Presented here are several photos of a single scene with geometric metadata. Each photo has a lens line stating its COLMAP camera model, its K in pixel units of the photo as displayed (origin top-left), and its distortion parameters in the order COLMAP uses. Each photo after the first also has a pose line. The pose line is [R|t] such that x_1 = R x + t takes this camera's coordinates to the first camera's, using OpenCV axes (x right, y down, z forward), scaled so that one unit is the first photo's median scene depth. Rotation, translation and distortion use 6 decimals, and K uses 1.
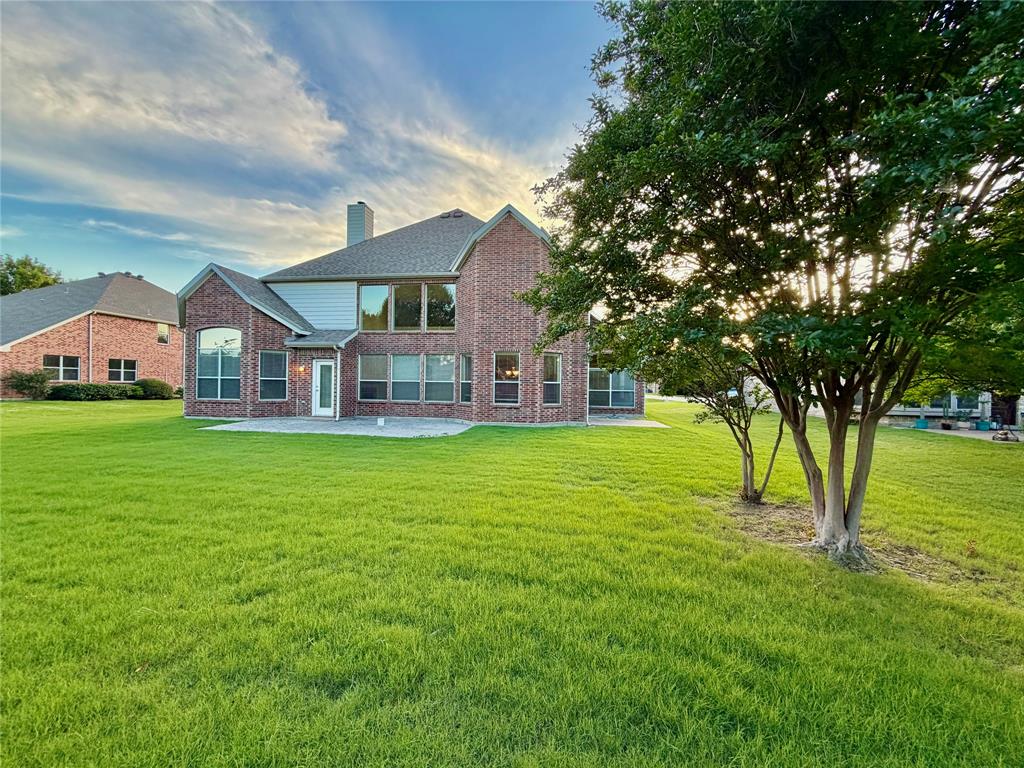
lens RADIAL K [[408.0, 0, 509.2], [0, 408.0, 384.9], [0, 0, 1]] dist [-0.000014, -0.000019]
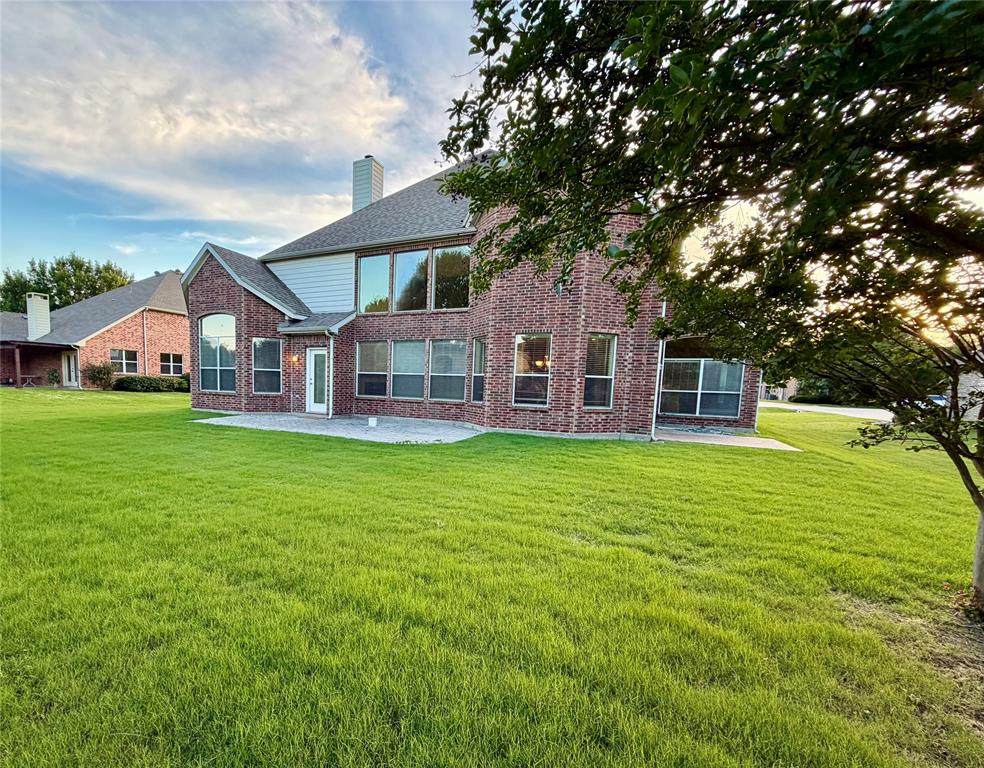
lens RADIAL K [[458.1, 0, 407.0], [0, 458.1, 431.8], [0, 0, 1]] dist [0.000147, 0.000114]
pose [[0.941312, 0.049461, -0.333894, 0.059074], [-0.015614, 0.994527, 0.103303, 0.011860], [0.337176, -0.092027, 0.936933, 0.136869]]
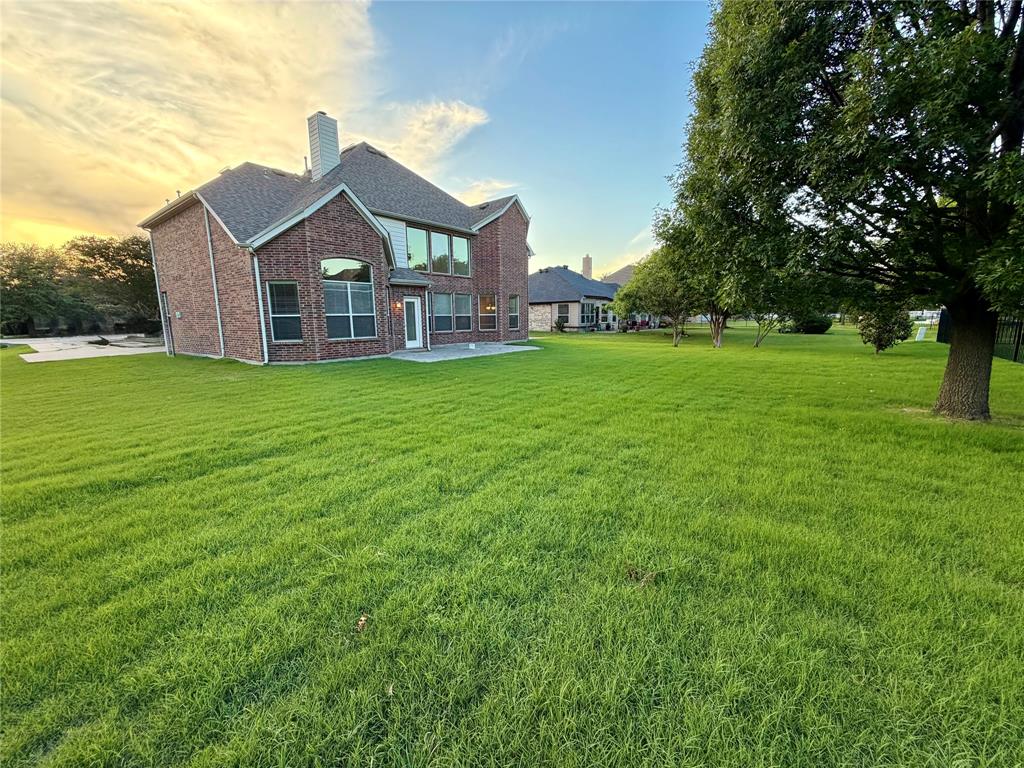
lens RADIAL K [[408.0, 0, 509.2], [0, 408.0, 384.9], [0, 0, 1]] dist [-0.000014, -0.000019]
pose [[0.496024, -0.162395, 0.852988, -1.303203], [0.020403, 0.984264, 0.175524, -0.015523], [-0.868069, -0.069660, 0.491532, 0.216682]]
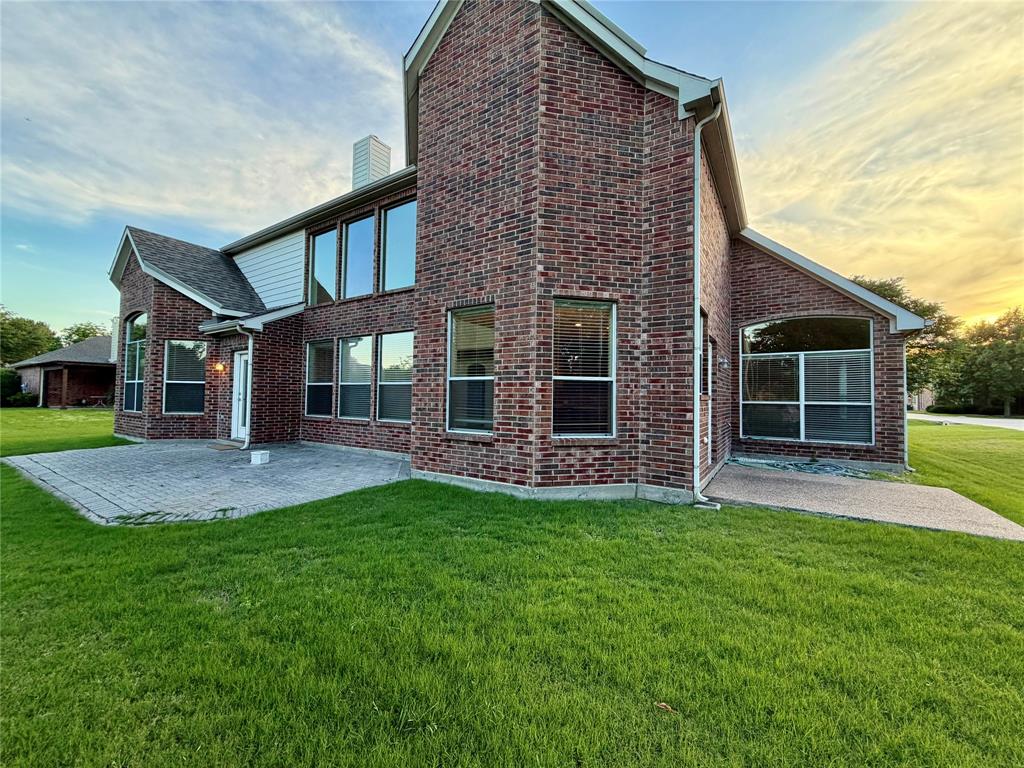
lens RADIAL K [[408.0, 0, 509.2], [0, 408.0, 384.9], [0, 0, 1]] dist [-0.000014, -0.000019]
pose [[0.905323, -0.015077, -0.424455, 0.192801], [-0.000291, 0.999347, -0.036119, 0.013548], [0.424723, 0.032823, 0.904728, 0.603670]]
